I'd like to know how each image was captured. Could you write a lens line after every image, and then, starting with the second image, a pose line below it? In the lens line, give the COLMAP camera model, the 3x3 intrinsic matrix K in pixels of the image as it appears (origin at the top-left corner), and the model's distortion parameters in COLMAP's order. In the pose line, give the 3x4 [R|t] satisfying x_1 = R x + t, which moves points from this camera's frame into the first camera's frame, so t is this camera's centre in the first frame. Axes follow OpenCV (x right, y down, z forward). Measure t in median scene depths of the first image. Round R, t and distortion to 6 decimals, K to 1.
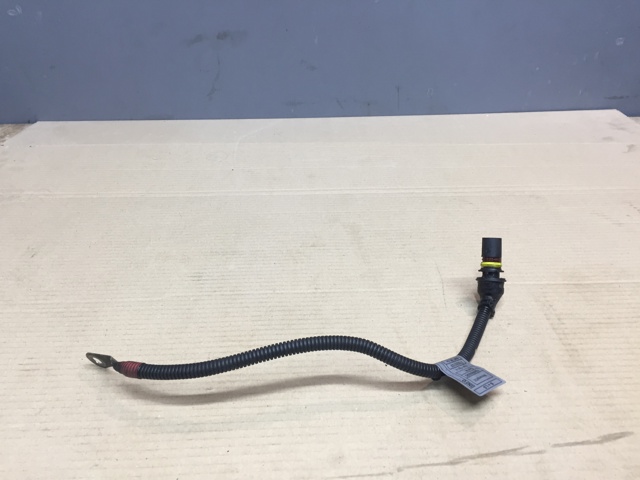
lens RADIAL K [[562.3, 0, 322.4], [0, 562.3, 241.4], [0, 0, 1]] dist [0.077076, -0.138729]
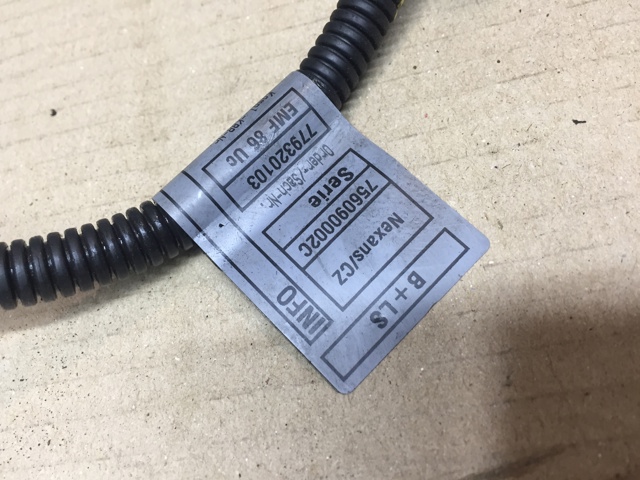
lens RADIAL K [[562.3, 0, 328.7], [0, 562.3, 251.1], [0, 0, 1]] dist [0.077076, -0.138729]
pose [[0.970766, -0.150207, -0.187221, 0.265702], [0.230333, 0.802401, 0.550544, 0.143752], [0.067531, -0.577572, 0.813541, 0.702042]]
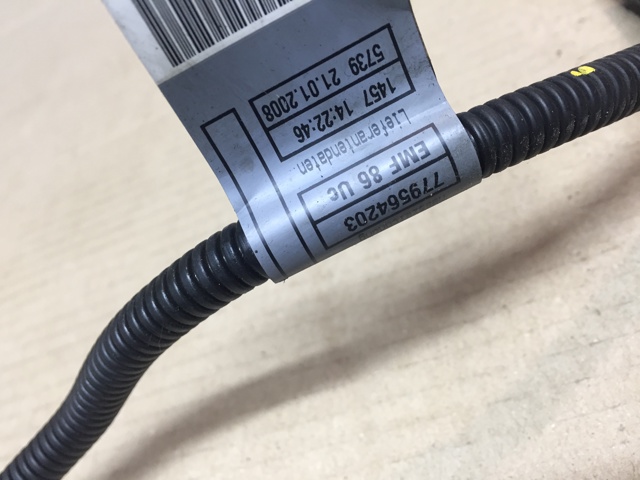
lens RADIAL K [[596.7, 0, 317.3], [0, 596.7, 242.0], [0, 0, 1]] dist [-0.016725, 0.000000]
pose [[0.899831, -0.299764, -0.316933, 0.268275], [0.391285, 0.875817, 0.282561, 0.105235], [0.192873, -0.378268, 0.905380, 0.616826]]
